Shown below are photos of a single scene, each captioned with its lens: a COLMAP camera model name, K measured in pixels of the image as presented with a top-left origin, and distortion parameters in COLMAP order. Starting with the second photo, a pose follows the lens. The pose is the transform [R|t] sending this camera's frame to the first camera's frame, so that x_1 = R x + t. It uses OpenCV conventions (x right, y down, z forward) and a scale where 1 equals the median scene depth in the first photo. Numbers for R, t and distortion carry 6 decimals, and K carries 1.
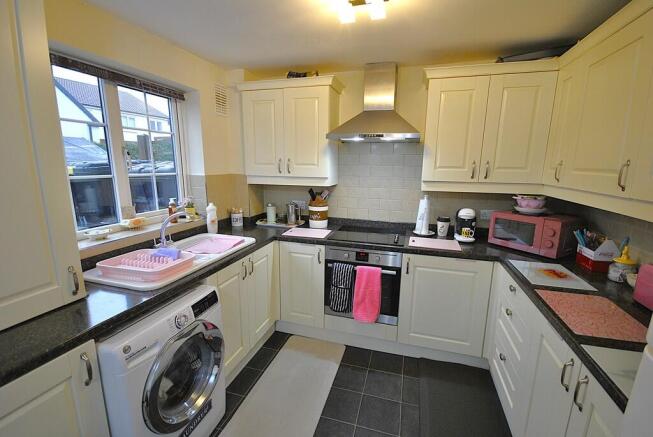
lens RADIAL K [[288.3, 0, 327.6], [0, 288.3, 220.6], [0, 0, 1]] dist [0.001046, -0.001950]
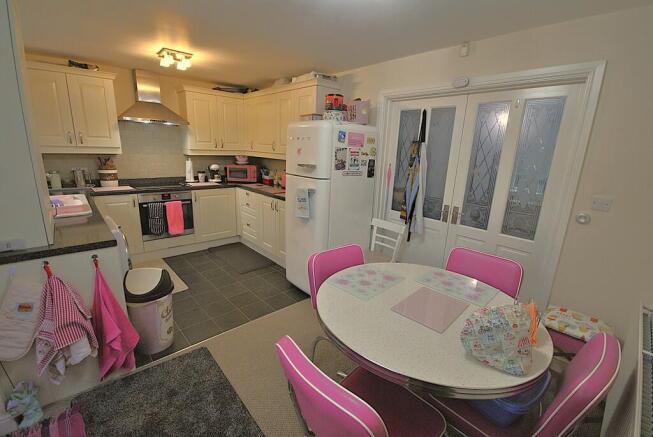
lens RADIAL K [[288.3, 0, 329.6], [0, 288.3, 217.0], [0, 0, 1]] dist [0.001046, -0.001950]
pose [[0.511130, -0.196196, 0.836811, -0.789503], [0.134256, 0.979873, 0.147733, 0.119822], [-0.848953, 0.036836, 0.527183, -0.628985]]
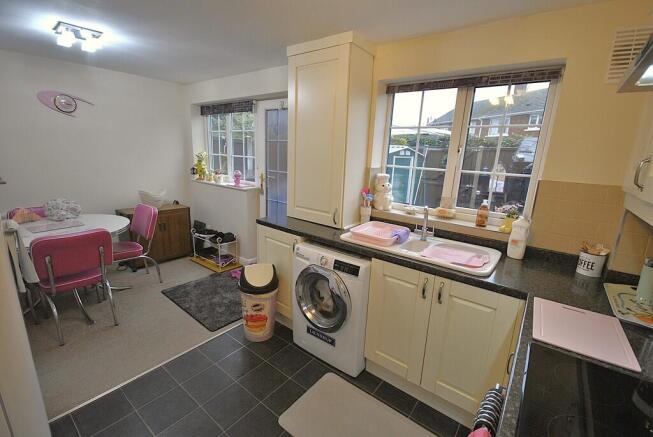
lens RADIAL K [[288.3, 0, 324.2], [0, 288.3, 224.2], [0, 0, 1]] dist [0.001046, -0.001950]
pose [[-0.362364, 0.197805, -0.910805, 0.547209], [-0.229365, 0.928242, 0.292845, -0.178375], [0.903373, 0.315024, -0.290992, 0.939194]]
